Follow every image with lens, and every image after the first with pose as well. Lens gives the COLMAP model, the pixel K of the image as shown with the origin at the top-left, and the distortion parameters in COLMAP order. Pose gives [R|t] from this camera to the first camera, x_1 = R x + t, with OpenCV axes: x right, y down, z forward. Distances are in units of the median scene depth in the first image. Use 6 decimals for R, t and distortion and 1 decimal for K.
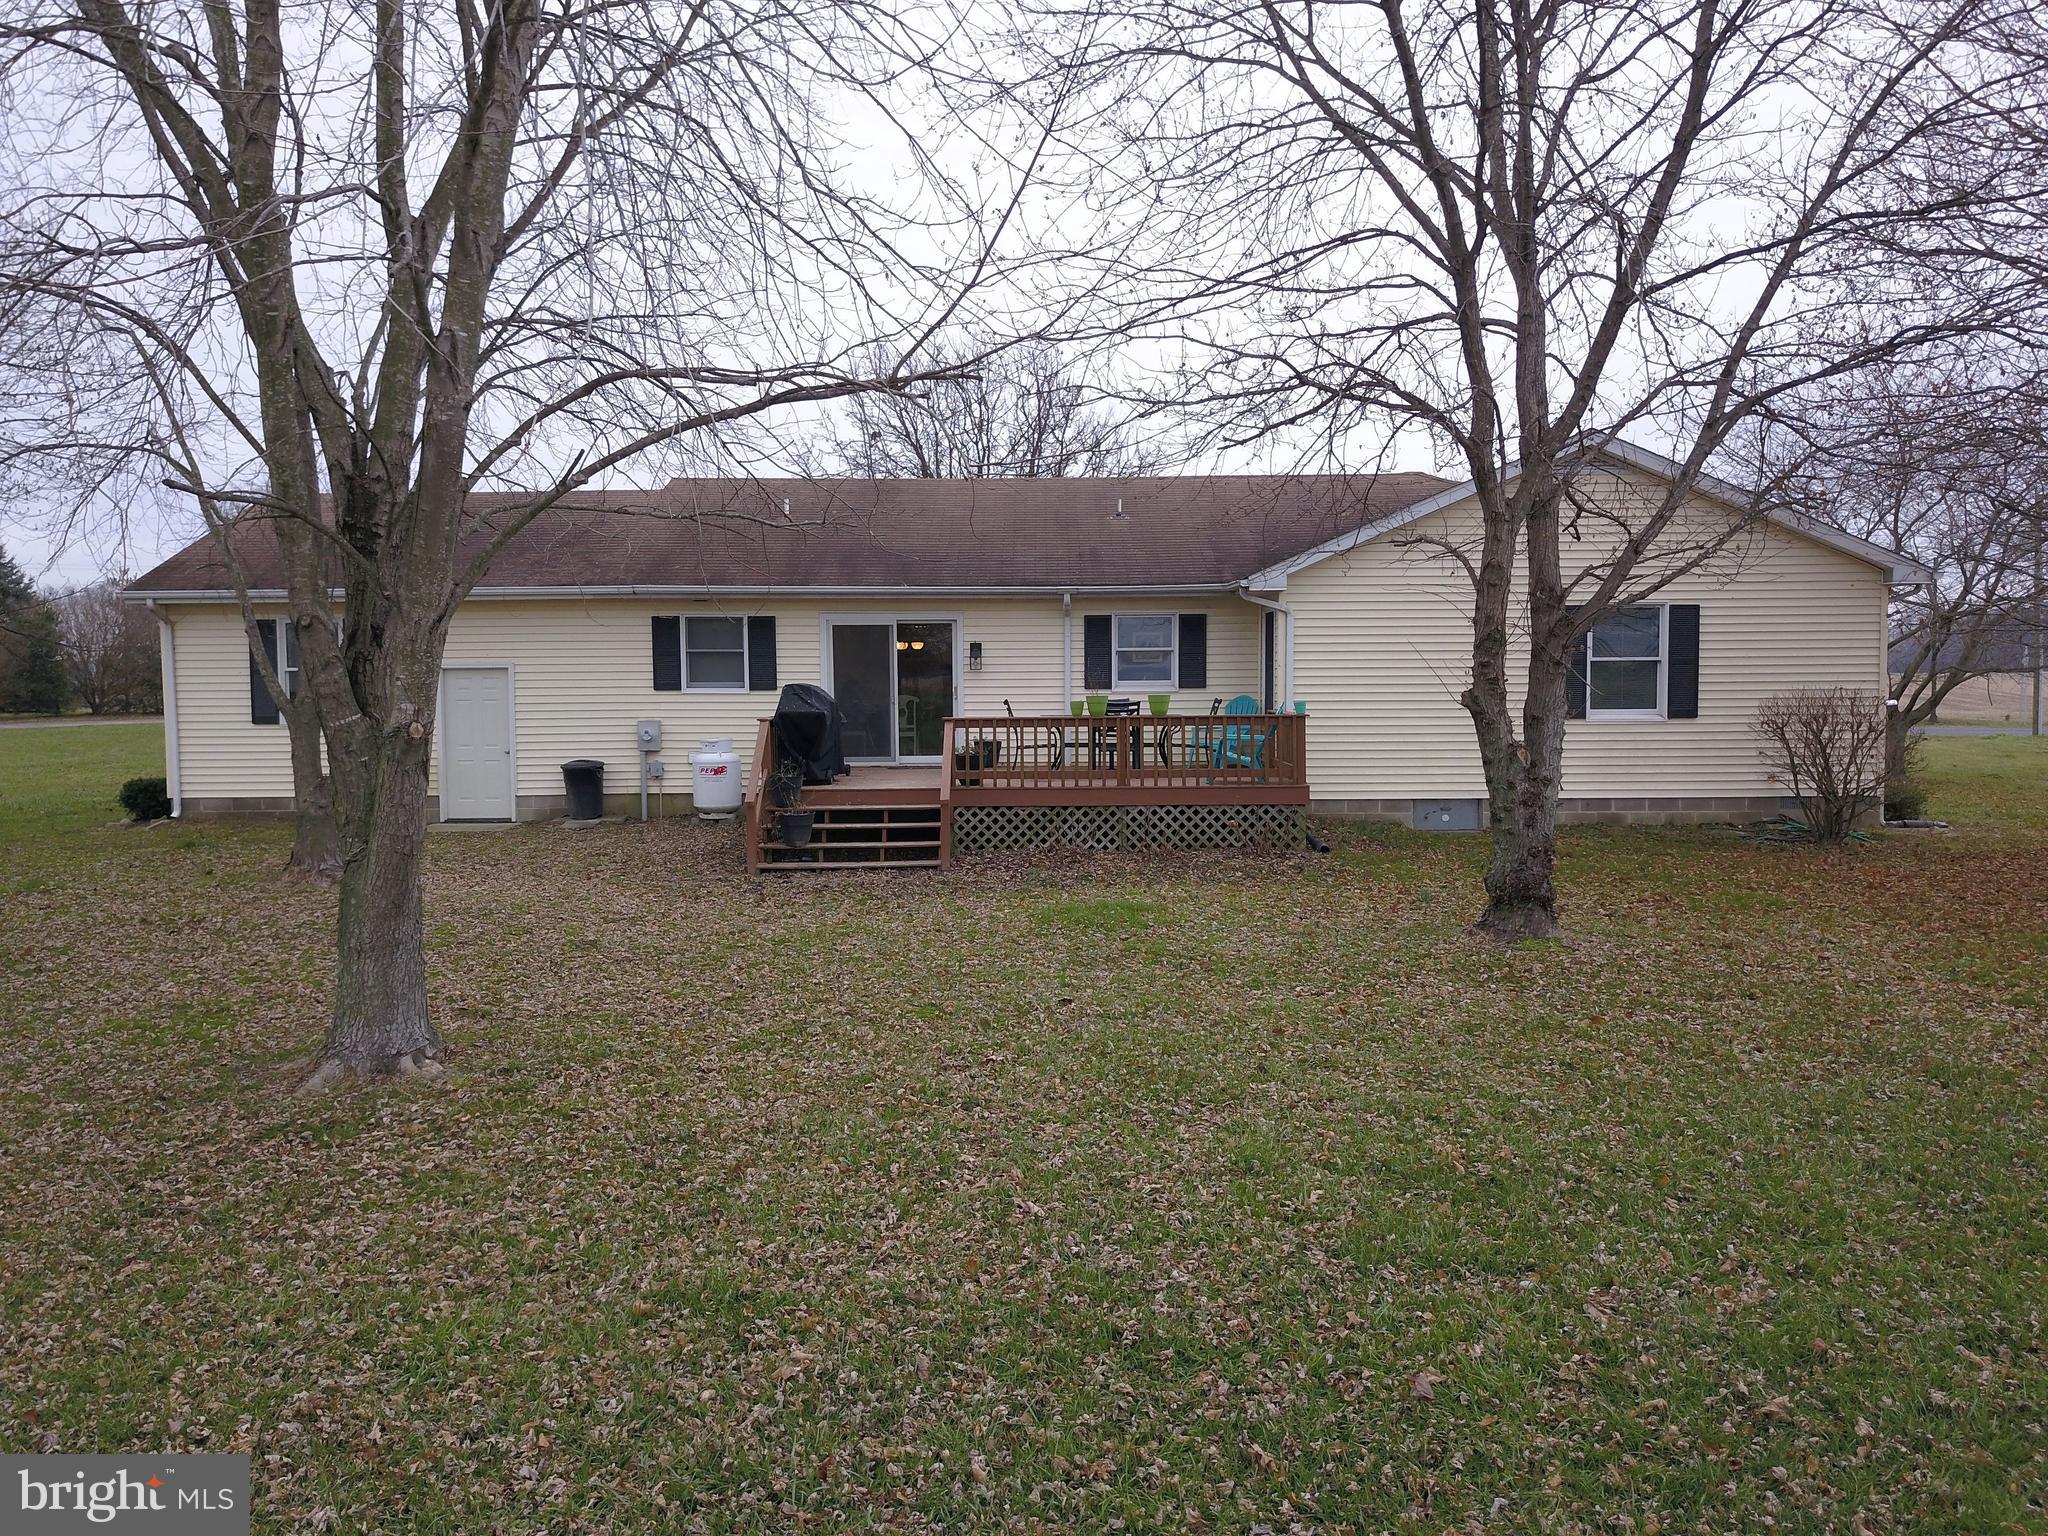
lens RADIAL K [[1634.3, 0, 1013.2], [0, 1634.3, 771.2], [0, 0, 1]] dist [0.008410, -0.001862]
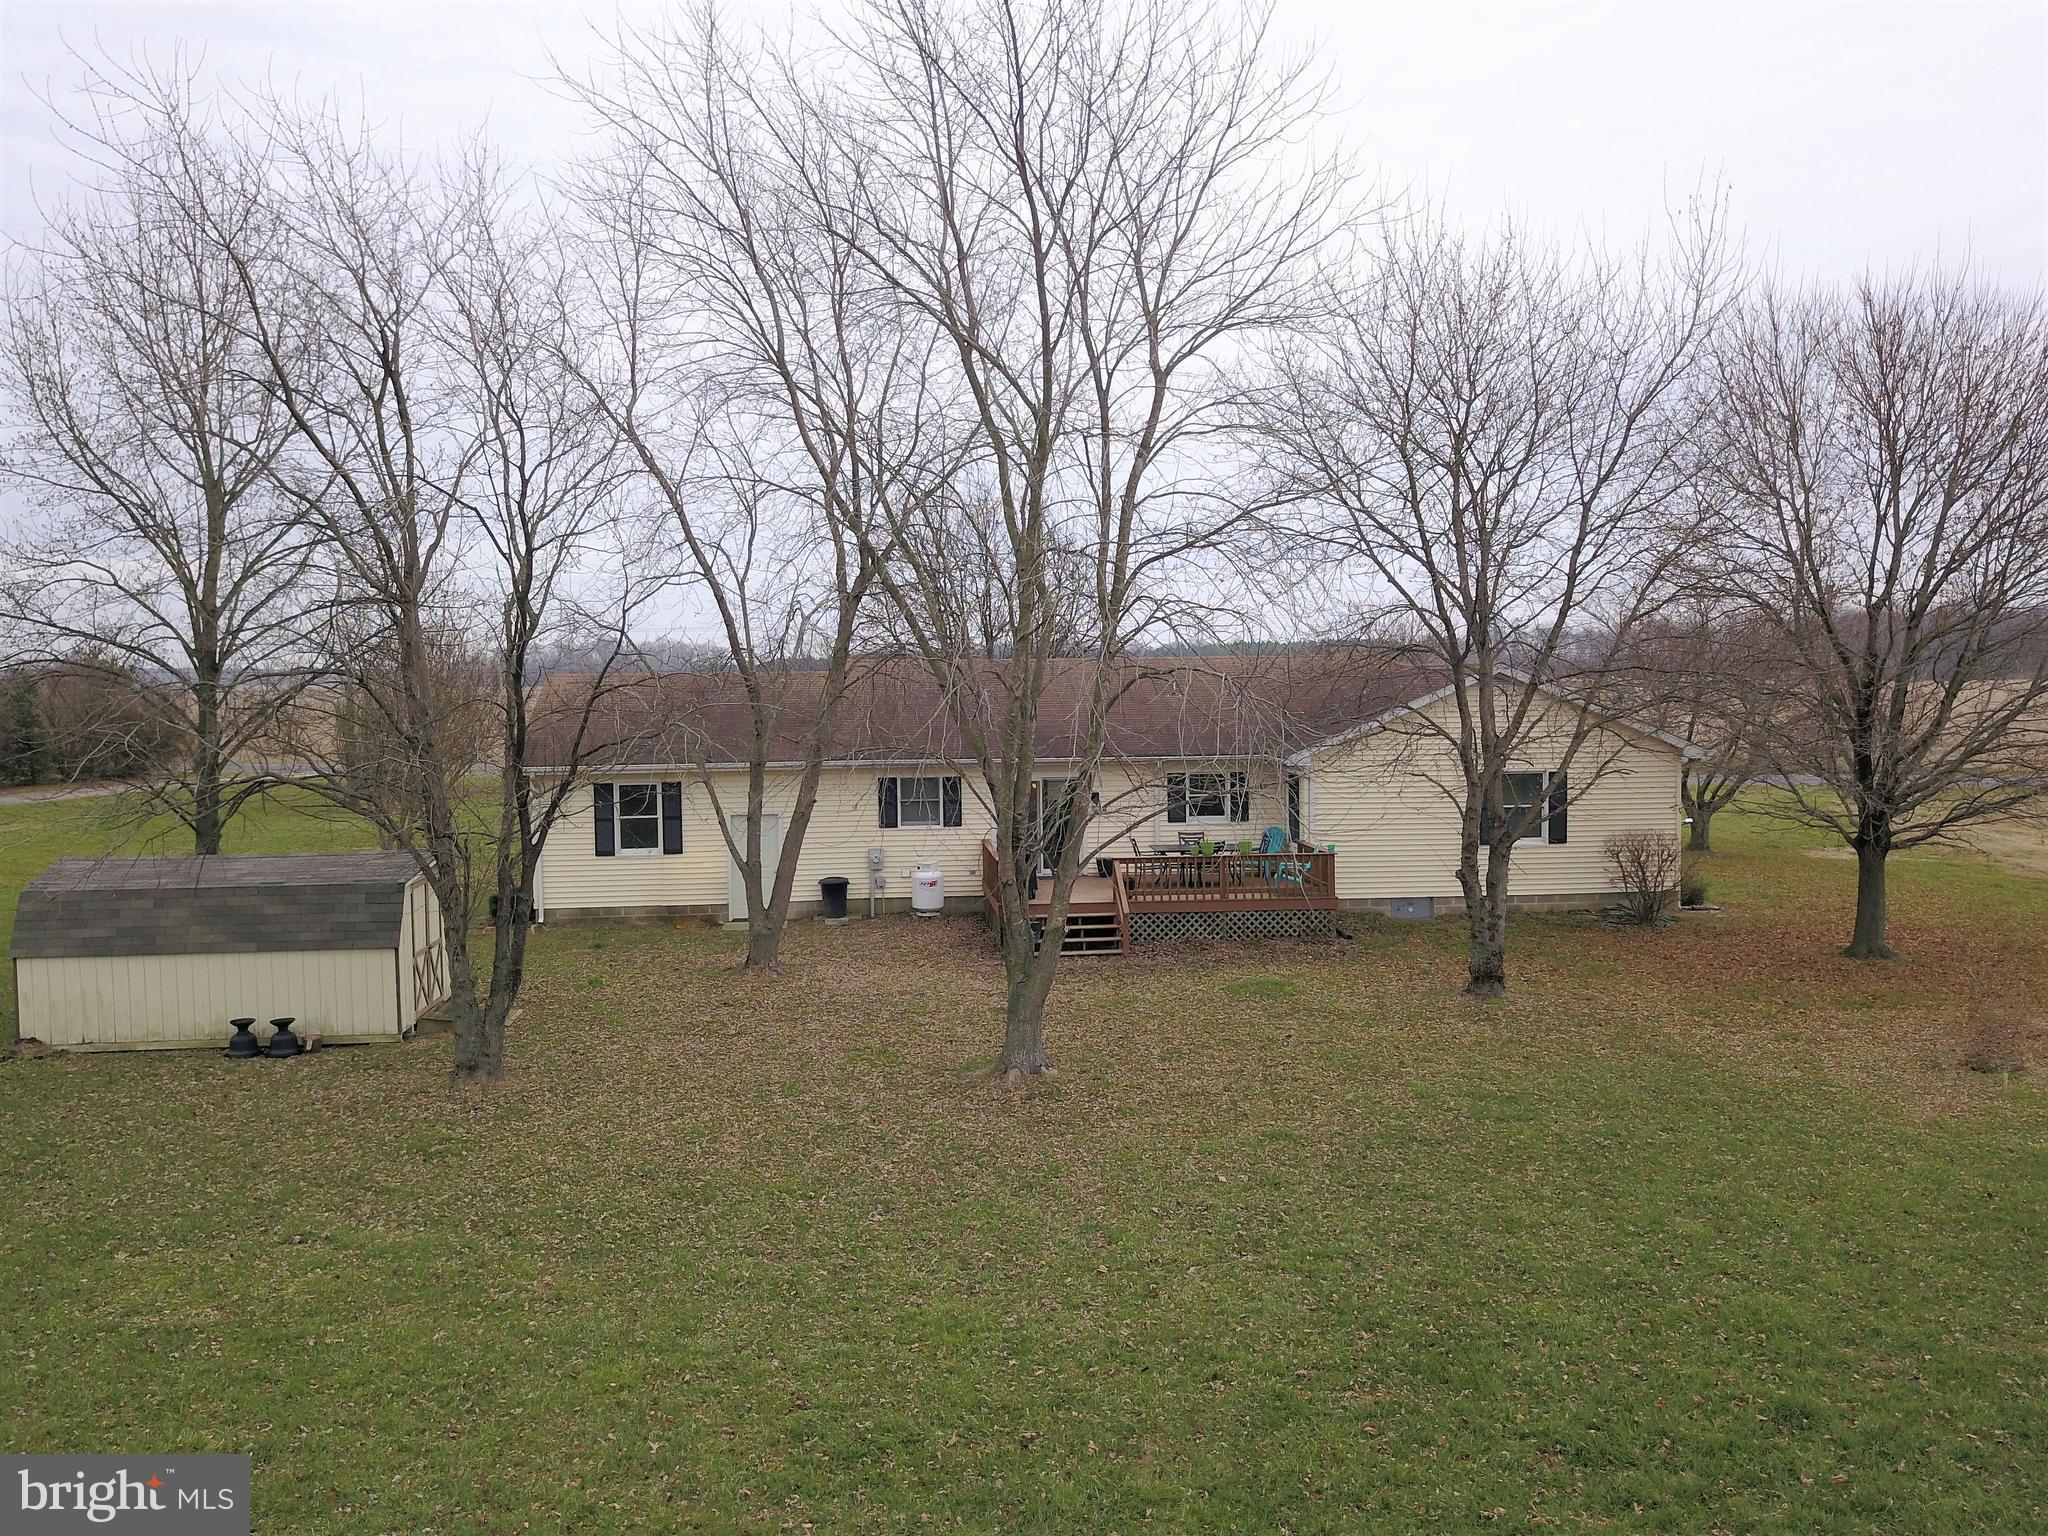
lens RADIAL K [[1753.0, 0, 1026.5], [0, 1753.0, 766.5], [0, 0, 1]] dist [0.004466, 0.003875]
pose [[0.994283, -0.008526, 0.106437, -0.295413], [0.009519, 0.999916, -0.008824, -0.103226], [-0.106353, 0.009787, 0.994280, -0.663415]]
